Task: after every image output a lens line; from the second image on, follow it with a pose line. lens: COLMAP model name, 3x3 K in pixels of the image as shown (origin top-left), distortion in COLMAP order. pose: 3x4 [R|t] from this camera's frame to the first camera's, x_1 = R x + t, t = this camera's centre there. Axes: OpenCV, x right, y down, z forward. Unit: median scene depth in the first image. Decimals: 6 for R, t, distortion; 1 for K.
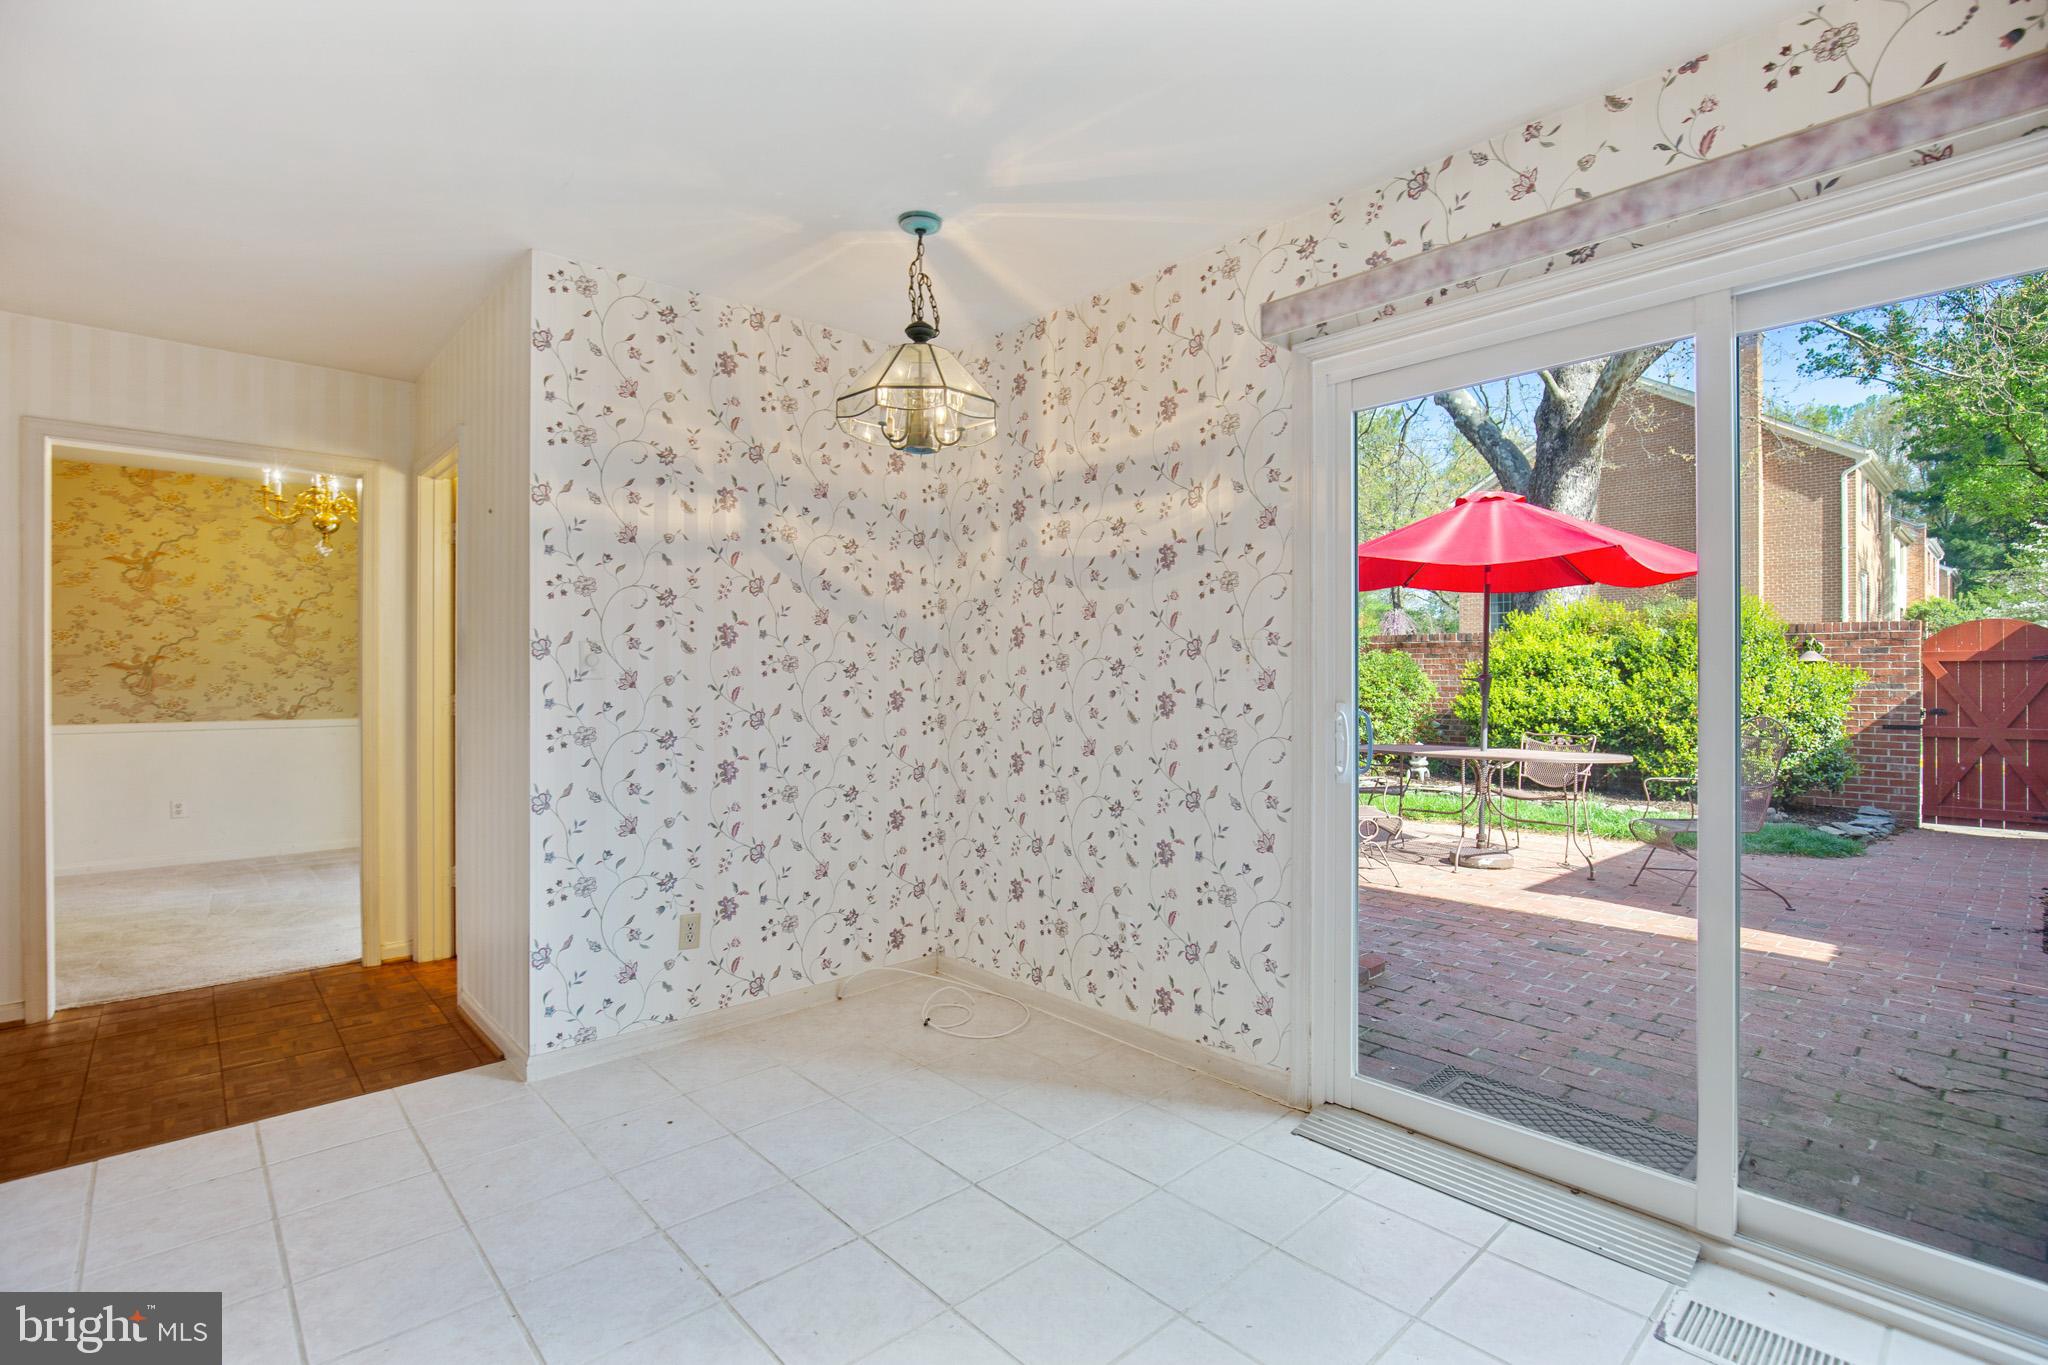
lens RADIAL K [[938.3, 0, 1024.4], [0, 938.3, 683.9], [0, 0, 1]] dist [0.004687, 0.000429]
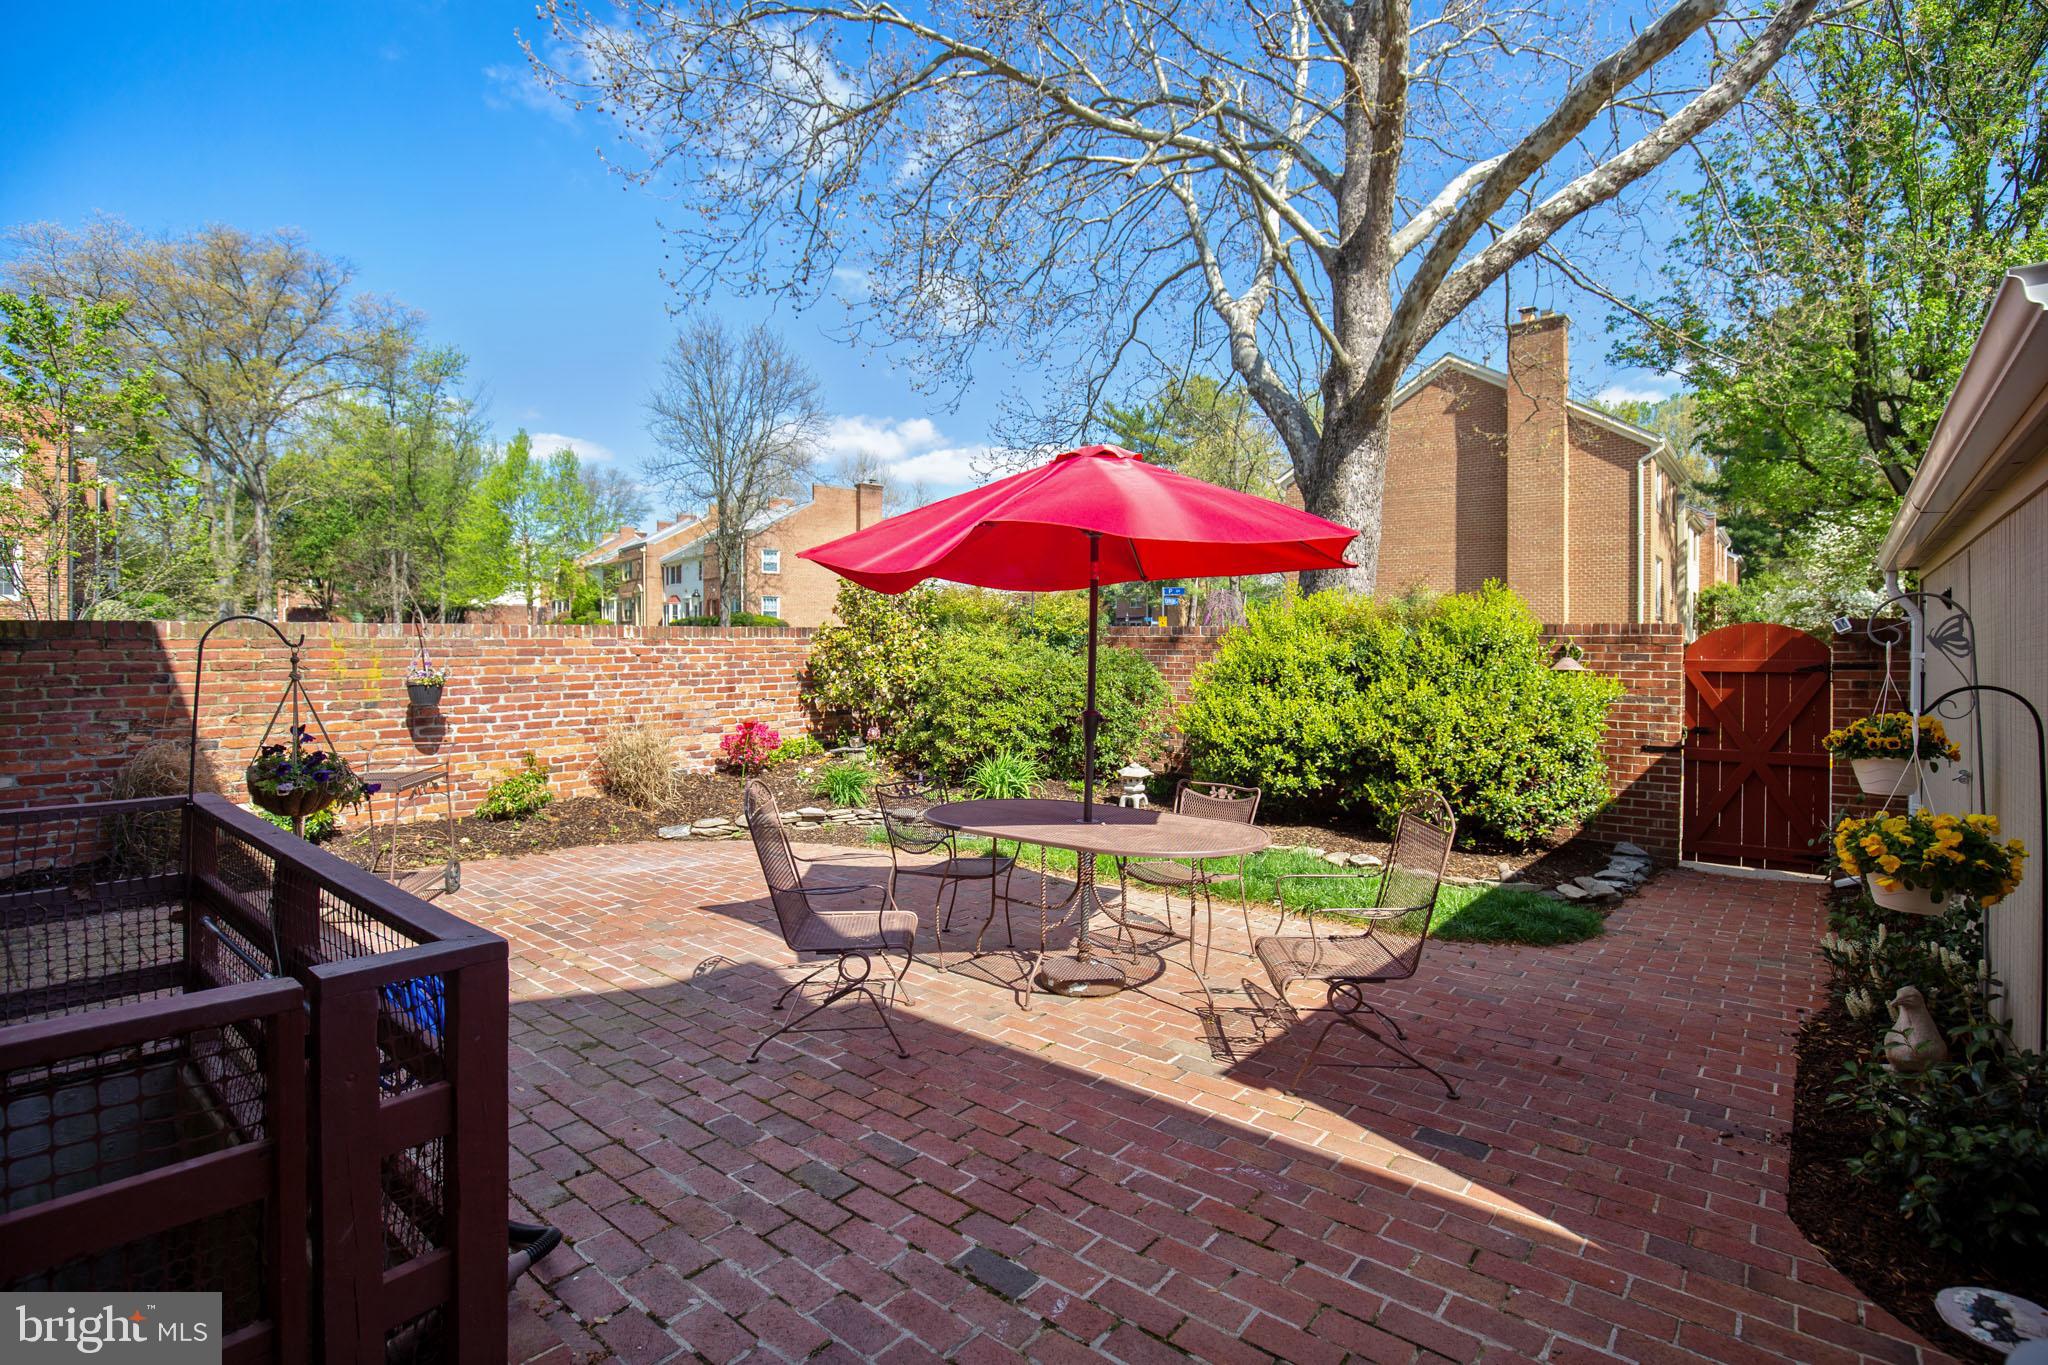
lens RADIAL K [[938.3, 0, 1028.5], [0, 938.3, 653.6], [0, 0, 1]] dist [0.004687, 0.000429]
pose [[0.991691, 0.007444, 0.128431, 0.159245], [-0.007734, 0.999969, 0.001761, -0.023306], [-0.128414, -0.002739, 0.991717, 0.144889]]
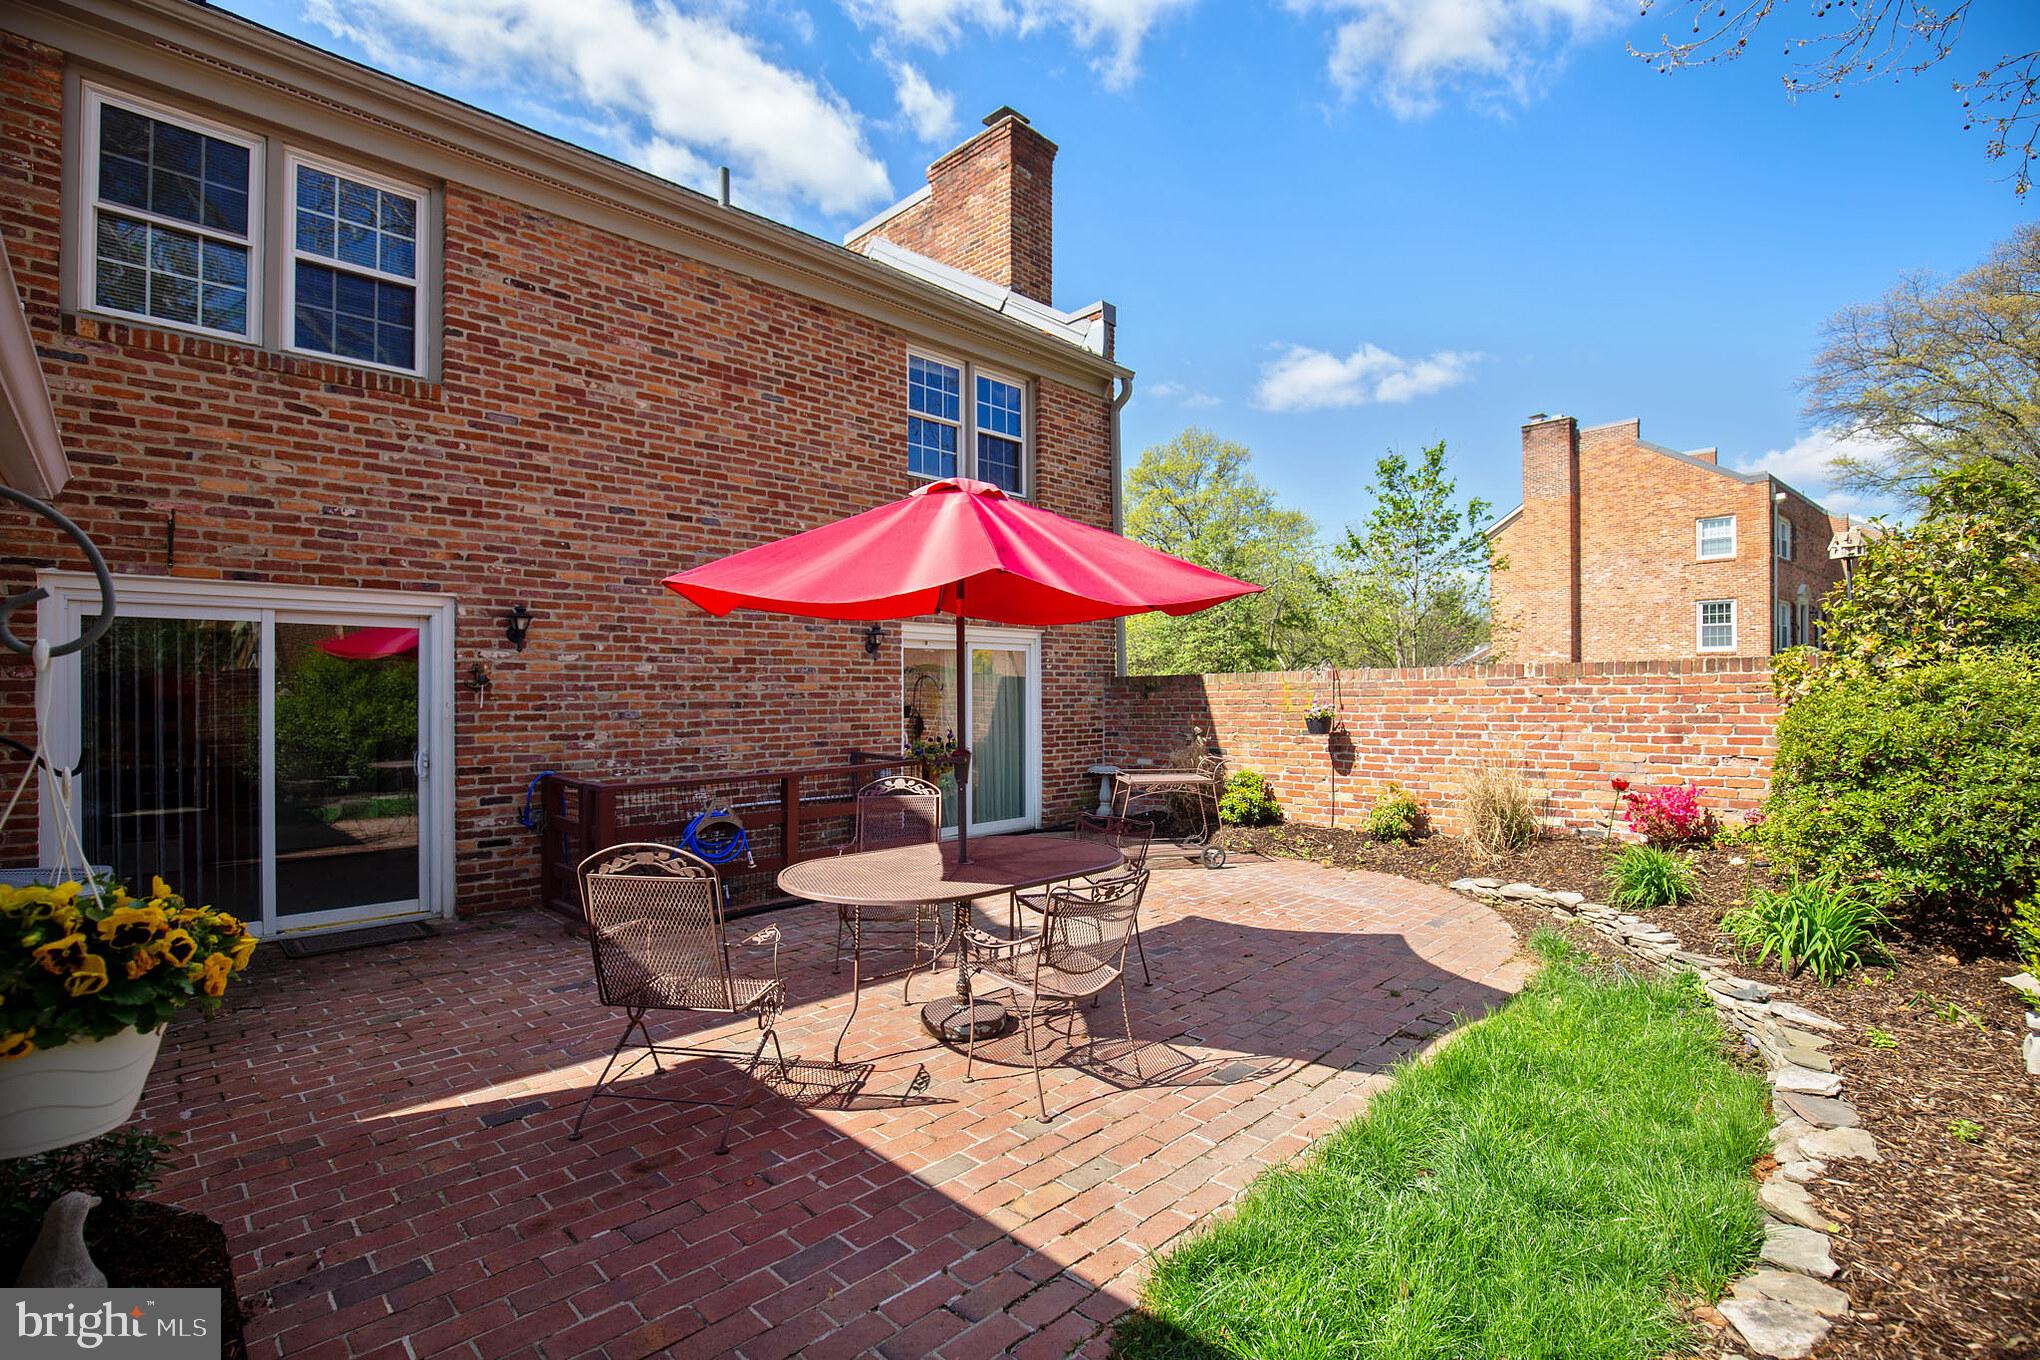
lens RADIAL K [[883.4, 0, 1000.0], [0, 883.4, 691.7], [0, 0, 1]] dist [-0.001317, 0.001418]
pose [[0.050986, 0.002967, -0.998695, 0.523937], [0.001760, 0.999994, 0.003060, -0.023840], [0.998698, -0.001913, 0.050980, 0.462487]]
